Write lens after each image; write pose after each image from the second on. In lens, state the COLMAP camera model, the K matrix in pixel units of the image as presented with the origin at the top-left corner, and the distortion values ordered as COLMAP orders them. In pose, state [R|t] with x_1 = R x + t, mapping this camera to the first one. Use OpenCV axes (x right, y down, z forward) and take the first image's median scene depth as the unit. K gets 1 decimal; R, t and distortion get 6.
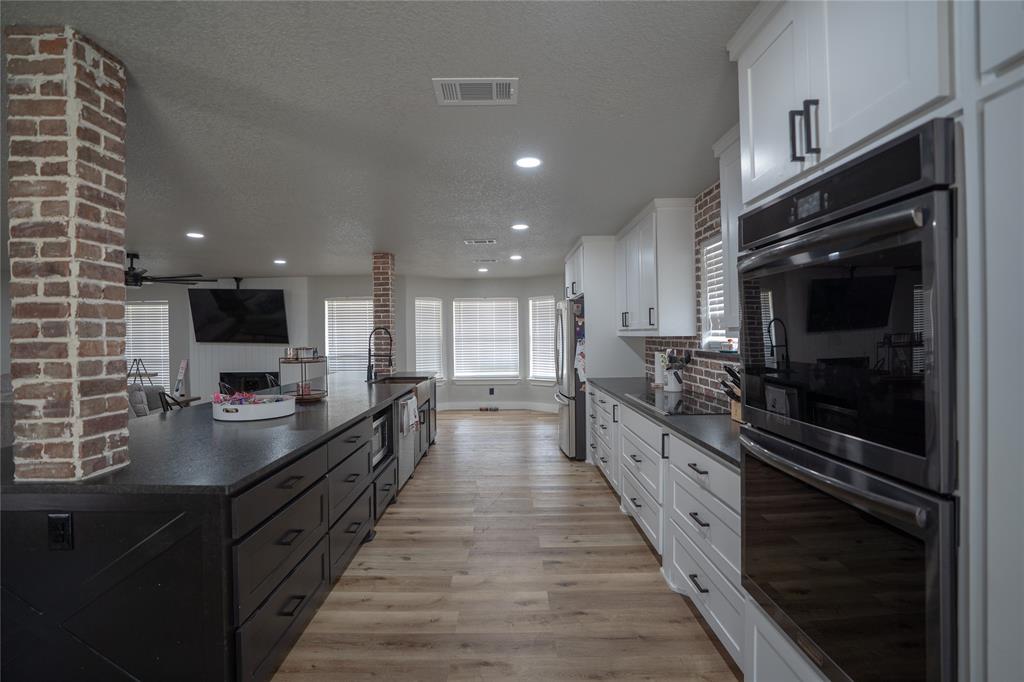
lens RADIAL K [[476.4, 0, 505.6], [0, 476.4, 338.5], [0, 0, 1]] dist [-0.057096, 0.000410]
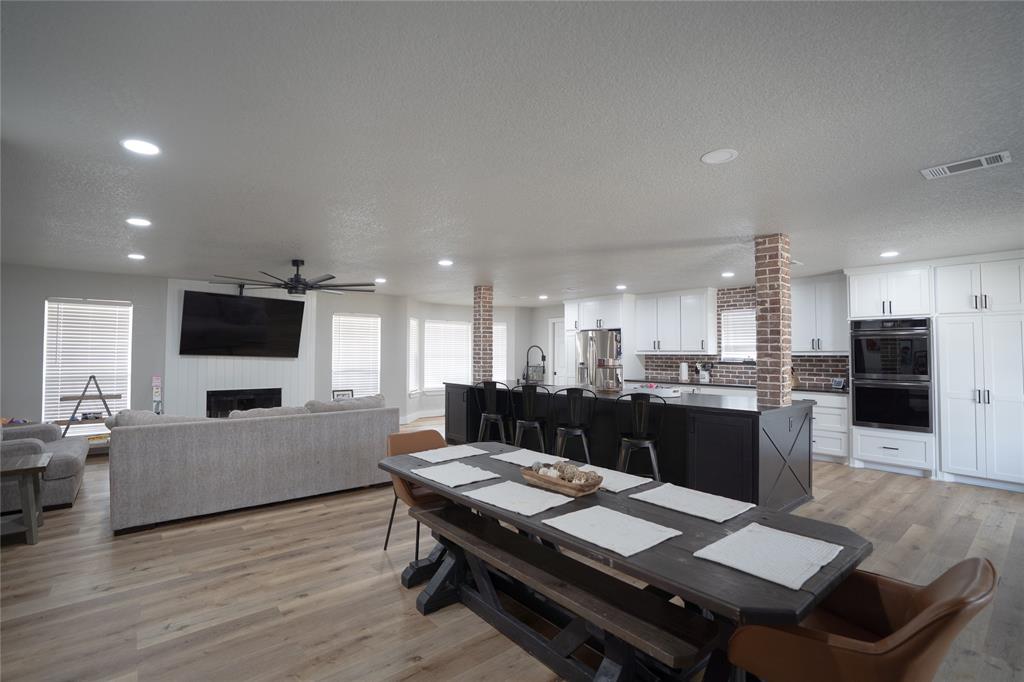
lens RADIAL K [[476.4, 0, 505.6], [0, 476.4, 338.5], [0, 0, 1]] dist [-0.057096, 0.000410]
pose [[0.770089, 0.033609, 0.637050, -0.746499], [-0.007661, 0.999026, -0.043445, 0.009975], [-0.637890, 0.028576, 0.769597, -0.006249]]
